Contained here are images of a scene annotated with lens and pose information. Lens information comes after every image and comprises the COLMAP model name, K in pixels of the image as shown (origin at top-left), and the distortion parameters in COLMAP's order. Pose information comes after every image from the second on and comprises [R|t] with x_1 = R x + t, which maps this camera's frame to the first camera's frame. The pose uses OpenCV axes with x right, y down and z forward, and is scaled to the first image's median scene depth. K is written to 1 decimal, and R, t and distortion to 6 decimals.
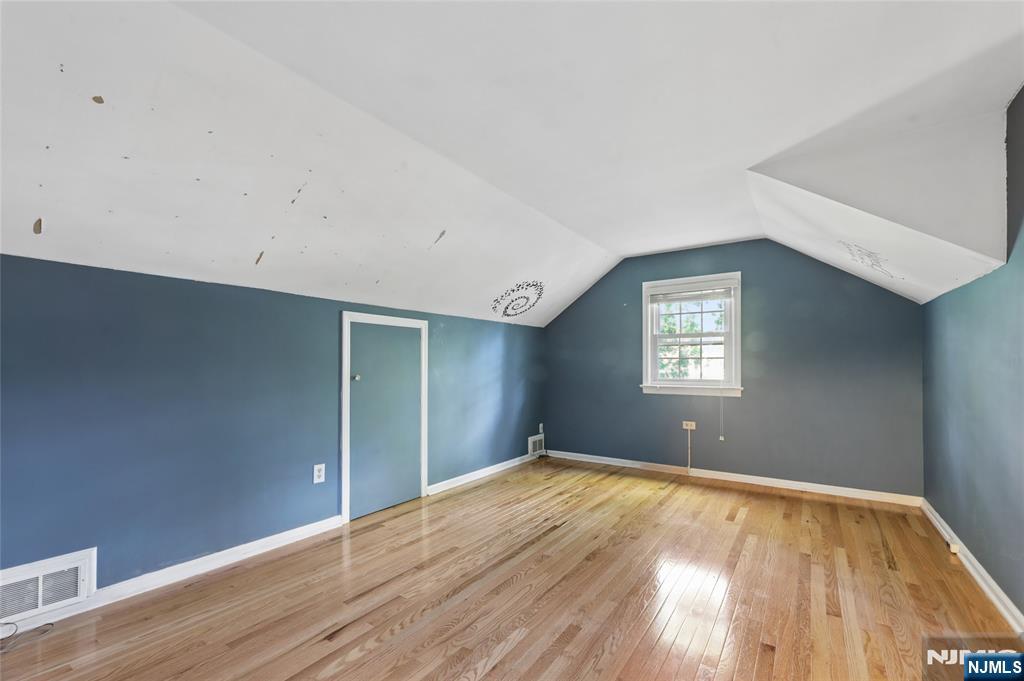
lens RADIAL K [[417.0, 0, 511.9], [0, 417.0, 362.1], [0, 0, 1]] dist [0.000860, 0.000044]
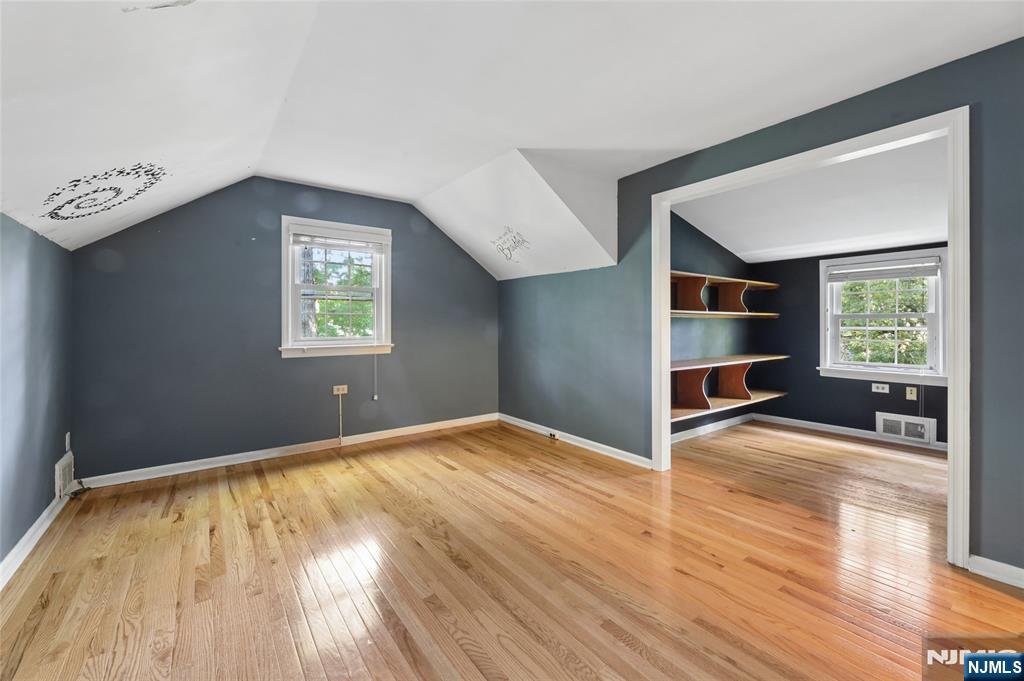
lens RADIAL K [[417.2, 0, 512.0], [0, 417.2, 321.5], [0, 0, 1]] dist [0.001041, 0.000024]
pose [[0.338987, 0.003117, 0.940786, -0.308052], [-0.005206, 0.999985, -0.001437, 0.006317], [-0.940777, -0.004410, 0.338998, 0.381122]]
